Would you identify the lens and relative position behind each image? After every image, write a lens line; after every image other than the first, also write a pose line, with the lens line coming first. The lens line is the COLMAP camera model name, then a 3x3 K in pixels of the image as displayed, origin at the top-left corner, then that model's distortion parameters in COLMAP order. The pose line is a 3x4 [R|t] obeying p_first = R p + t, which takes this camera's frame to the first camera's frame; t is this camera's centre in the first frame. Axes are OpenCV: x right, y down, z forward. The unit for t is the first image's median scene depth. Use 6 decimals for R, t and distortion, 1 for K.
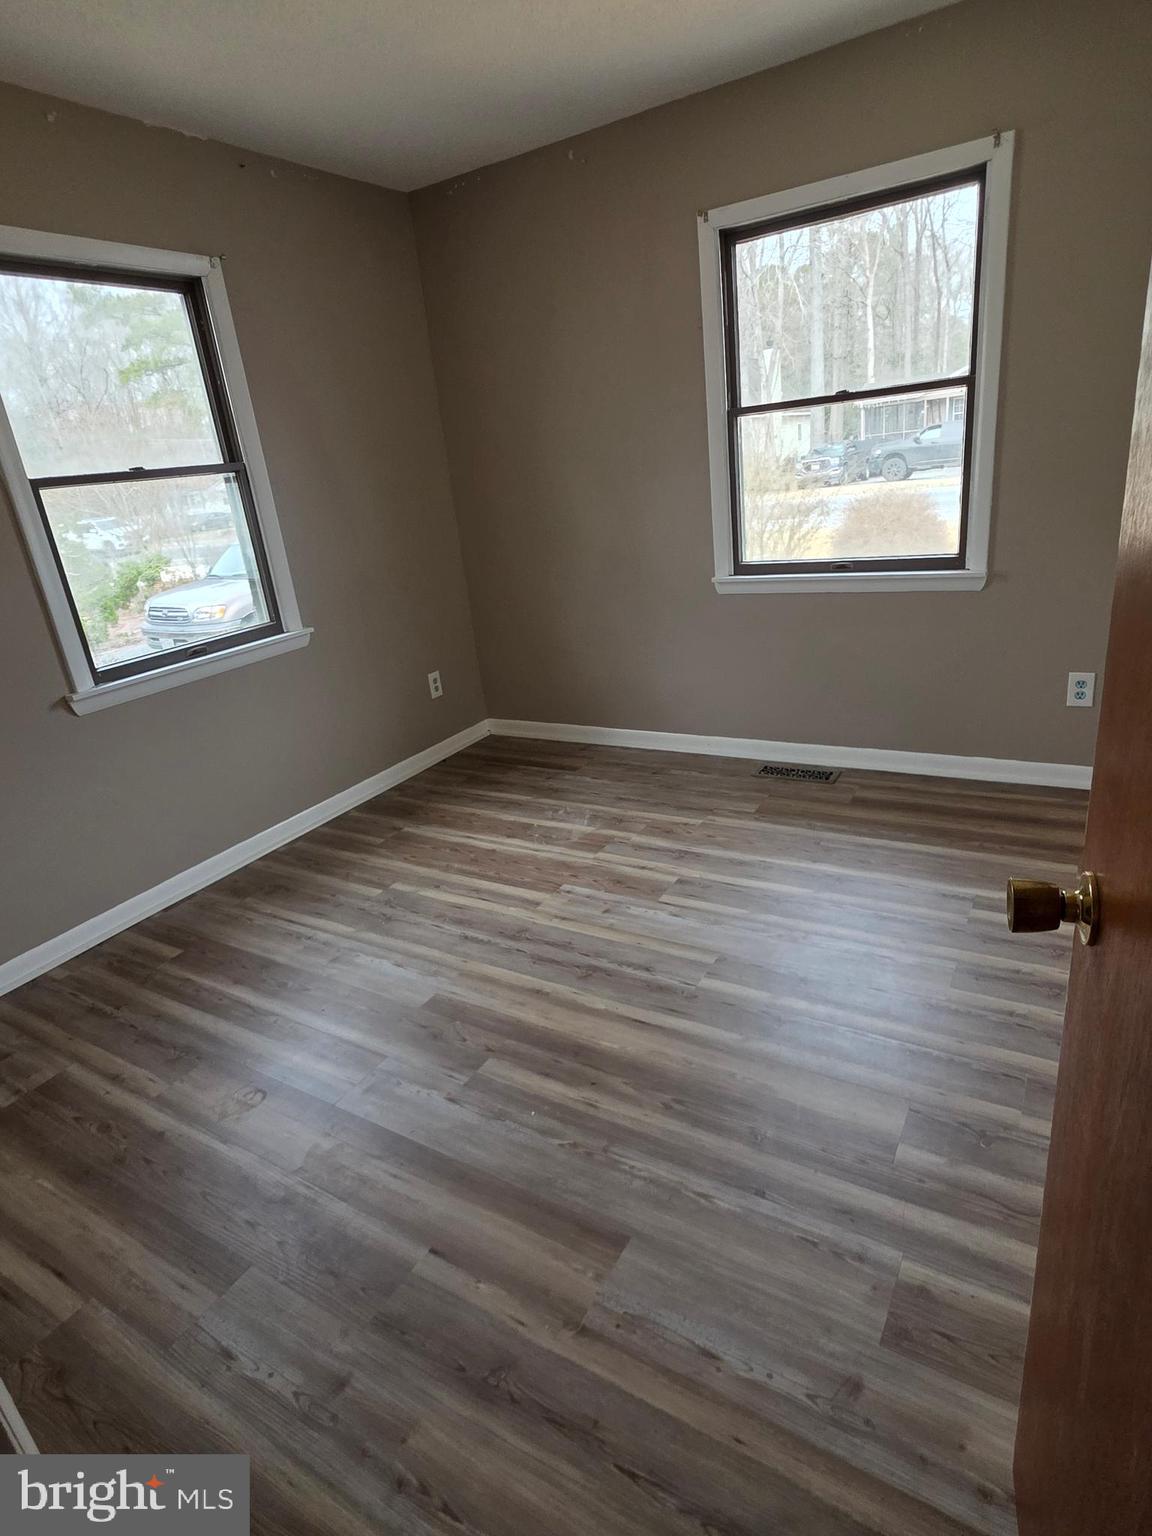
lens RADIAL K [[829.3, 0, 575.2], [0, 829.3, 764.8], [0, 0, 1]] dist [-0.001829, 0.000269]
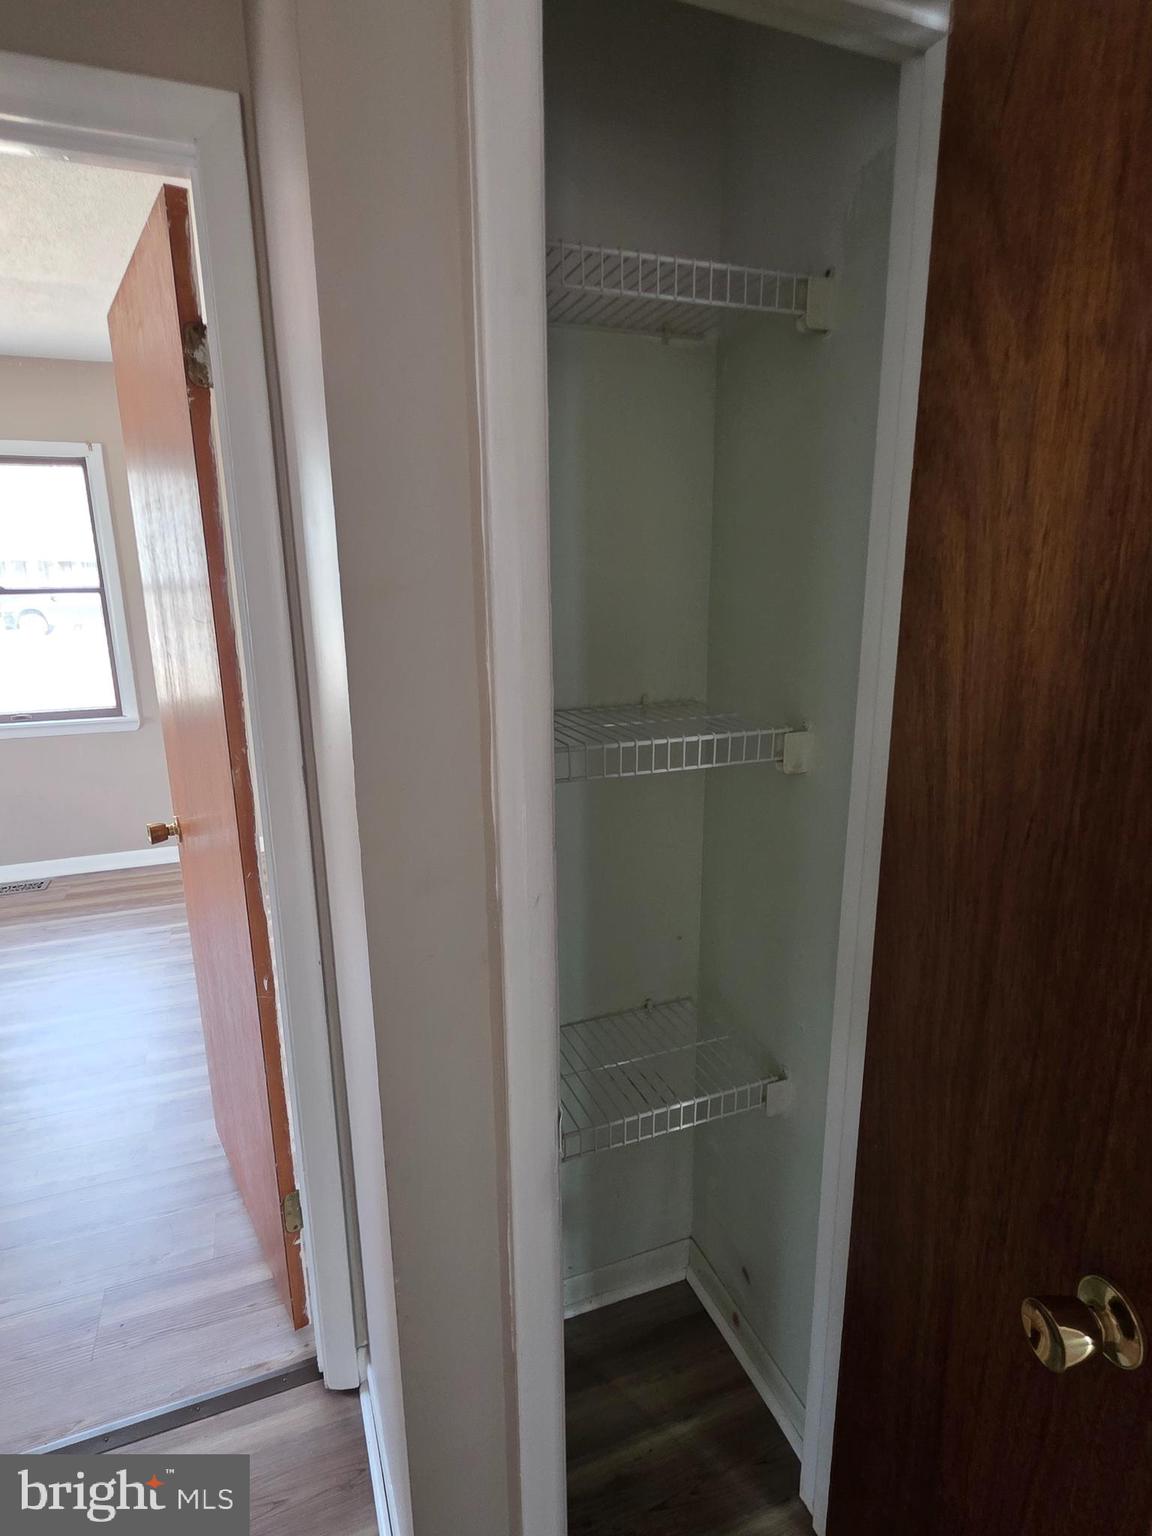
lens RADIAL K [[829.3, 0, 585.7], [0, 829.3, 767.7], [0, 0, 1]] dist [-0.001829, 0.000269]
pose [[0.596973, -0.095790, 0.796522, -0.229220], [0.221748, 0.973868, -0.049077, 0.111581], [-0.771006, 0.205925, 0.602615, -0.525762]]
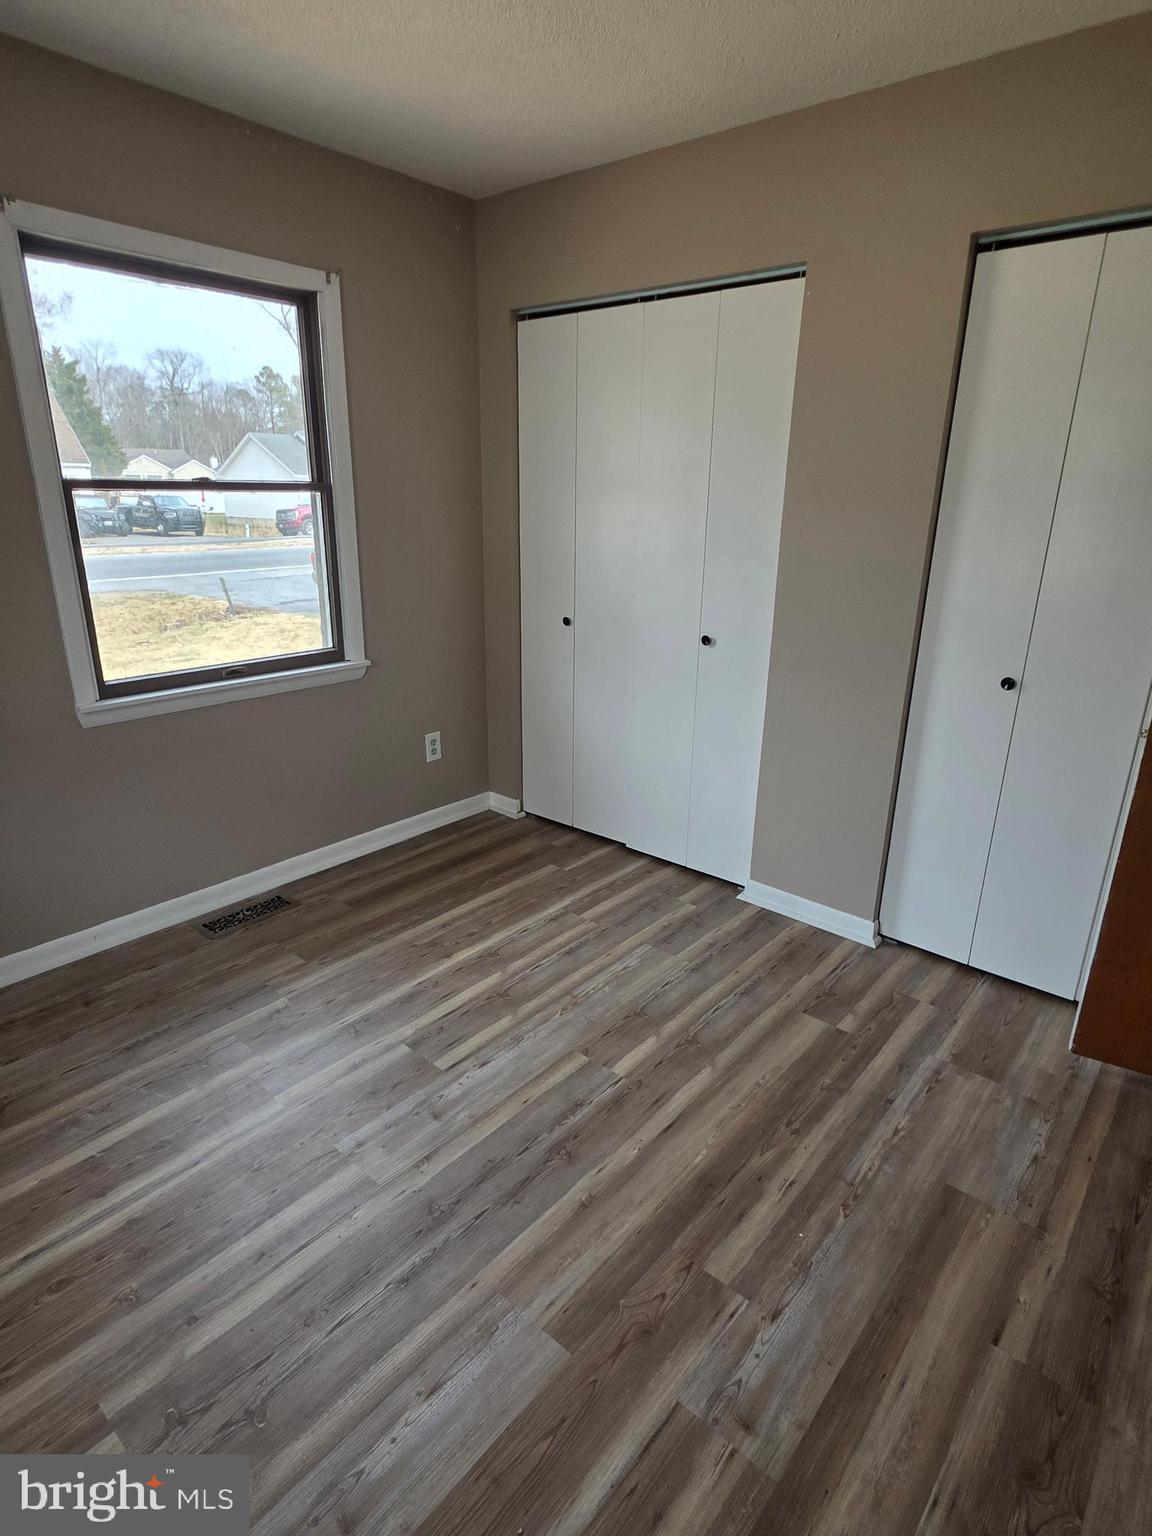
lens RADIAL K [[829.3, 0, 570.7], [0, 829.3, 768.5], [0, 0, 1]] dist [-0.001829, 0.000269]
pose [[0.166573, -0.205252, 0.964430, -0.631911], [0.313352, 0.938410, 0.145593, -0.203865], [-0.934914, 0.277954, 0.220630, 0.640037]]
